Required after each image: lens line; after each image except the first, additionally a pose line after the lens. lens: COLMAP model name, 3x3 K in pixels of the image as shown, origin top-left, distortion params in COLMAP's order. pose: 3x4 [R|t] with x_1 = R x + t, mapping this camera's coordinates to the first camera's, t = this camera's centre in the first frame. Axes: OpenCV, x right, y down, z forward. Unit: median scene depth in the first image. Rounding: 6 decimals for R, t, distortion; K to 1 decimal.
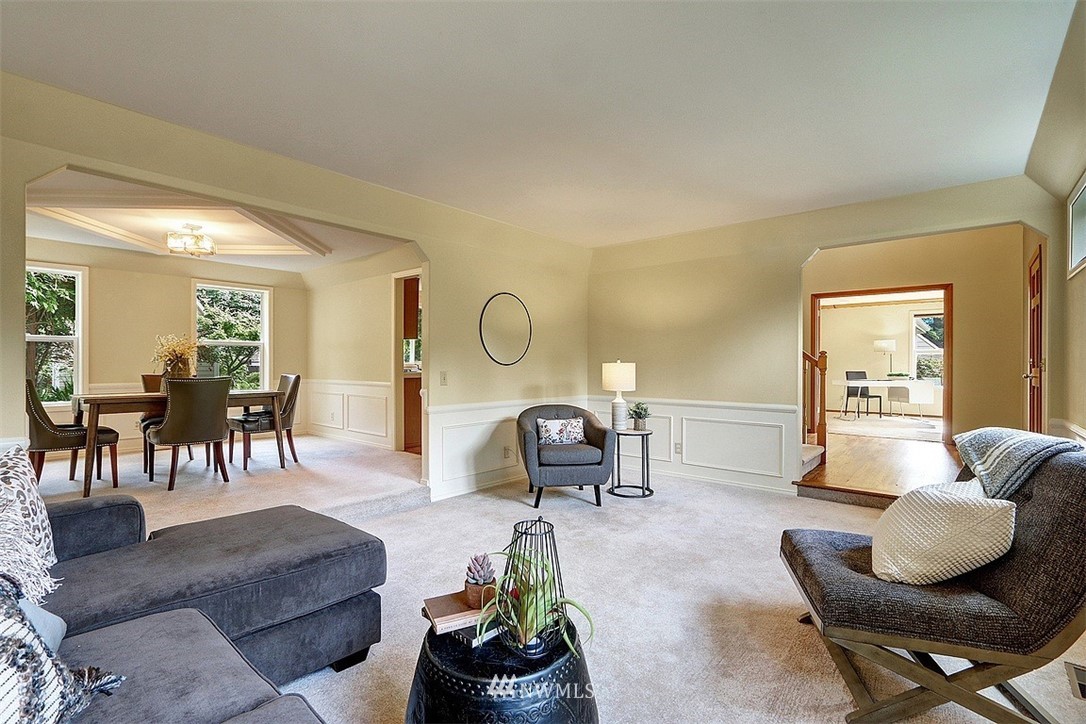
lens RADIAL K [[497.4, 0, 519.2], [0, 497.4, 363.4], [0, 0, 1]] dist [-0.001374, -0.000460]
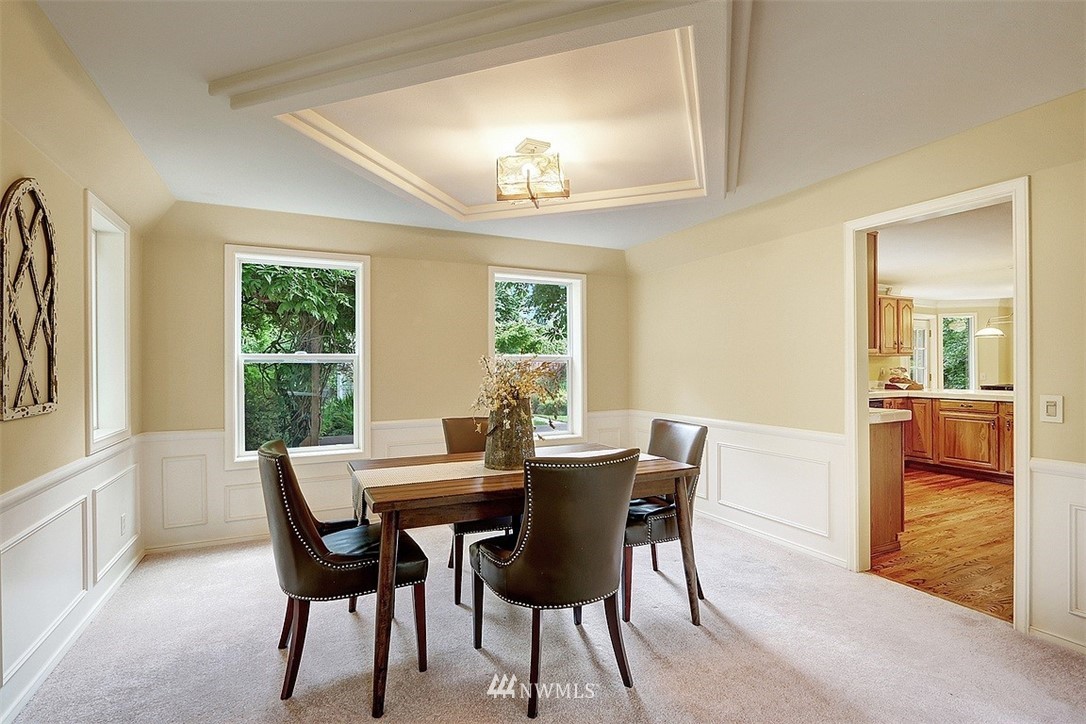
lens RADIAL K [[514.6, 0, 535.8], [0, 514.6, 359.2], [0, 0, 1]] dist [-0.004848, -0.000298]
pose [[0.924992, -0.011421, -0.379816, -0.337905], [0.006478, 0.999877, -0.014291, -0.032392], [0.379932, 0.010758, 0.924952, 0.375256]]
